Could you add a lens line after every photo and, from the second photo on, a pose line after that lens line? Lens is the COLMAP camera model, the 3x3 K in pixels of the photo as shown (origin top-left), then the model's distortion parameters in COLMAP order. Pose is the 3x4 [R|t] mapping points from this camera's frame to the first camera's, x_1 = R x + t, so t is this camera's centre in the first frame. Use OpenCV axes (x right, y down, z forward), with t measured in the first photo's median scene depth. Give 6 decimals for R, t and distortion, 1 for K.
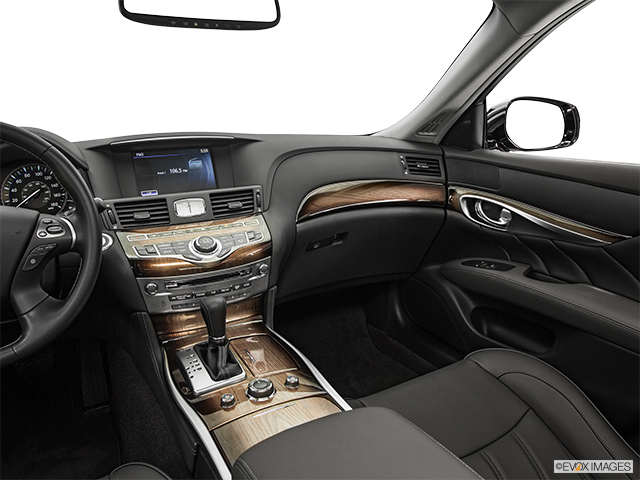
lens RADIAL K [[479.9, 0, 320.0], [0, 479.9, 240.0], [0, 0, 1]] dist [-0.126608, 0.060518]
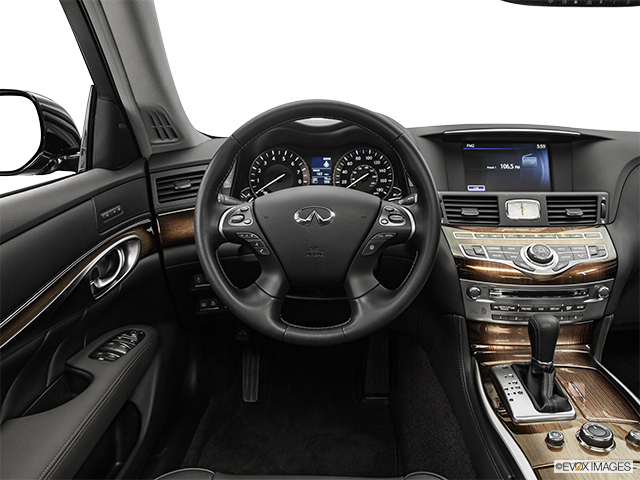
lens RADIAL K [[517.8, 0, 324.6], [0, 517.8, 239.4], [0, 0, 1]] dist [-0.091338, 0.043692]
pose [[0.860778, 0.139901, -0.489376, -0.117697], [-0.135256, 0.989786, 0.045050, -0.005438], [0.490680, 0.027413, 0.870908, -0.019703]]
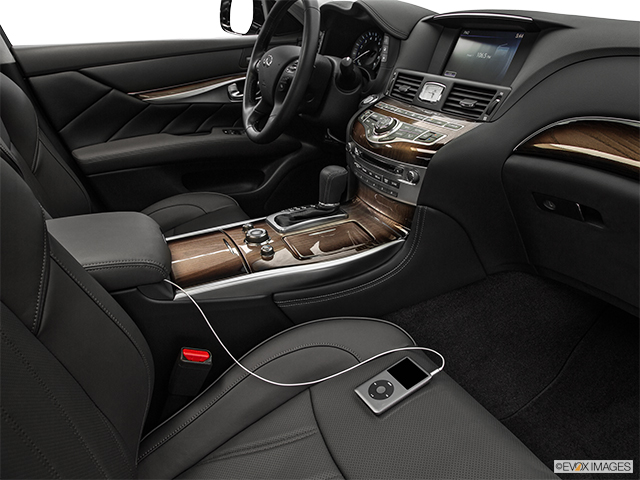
lens RADIAL K [[479.9, 0, 320.0], [0, 479.9, 240.0], [0, 0, 1]] dist [-0.126608, 0.060518]
pose [[-0.069364, 0.432950, -0.898745, 0.681112], [-0.262478, 0.861251, 0.435146, -0.162288], [0.962442, 0.266084, 0.053900, 0.831753]]
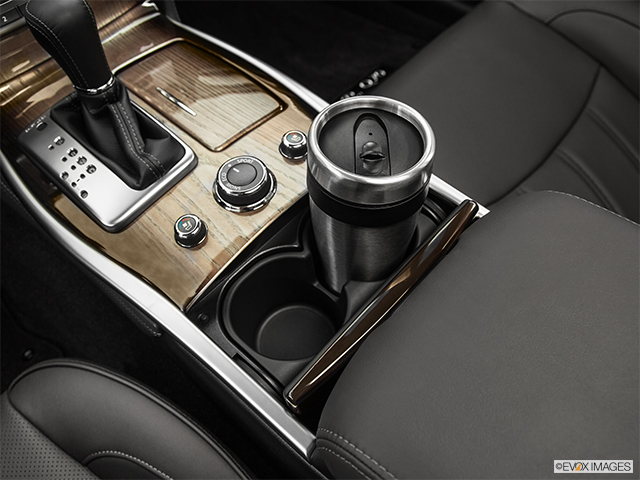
lens RADIAL K [[517.8, 0, 324.6], [0, 517.8, 239.4], [0, 0, 1]] dist [-0.091338, 0.043692]
pose [[0.946696, -0.285303, 0.149563, -0.107661], [0.116318, 0.735734, 0.667207, 0.014075], [-0.300395, -0.614245, 0.729702, 0.425223]]
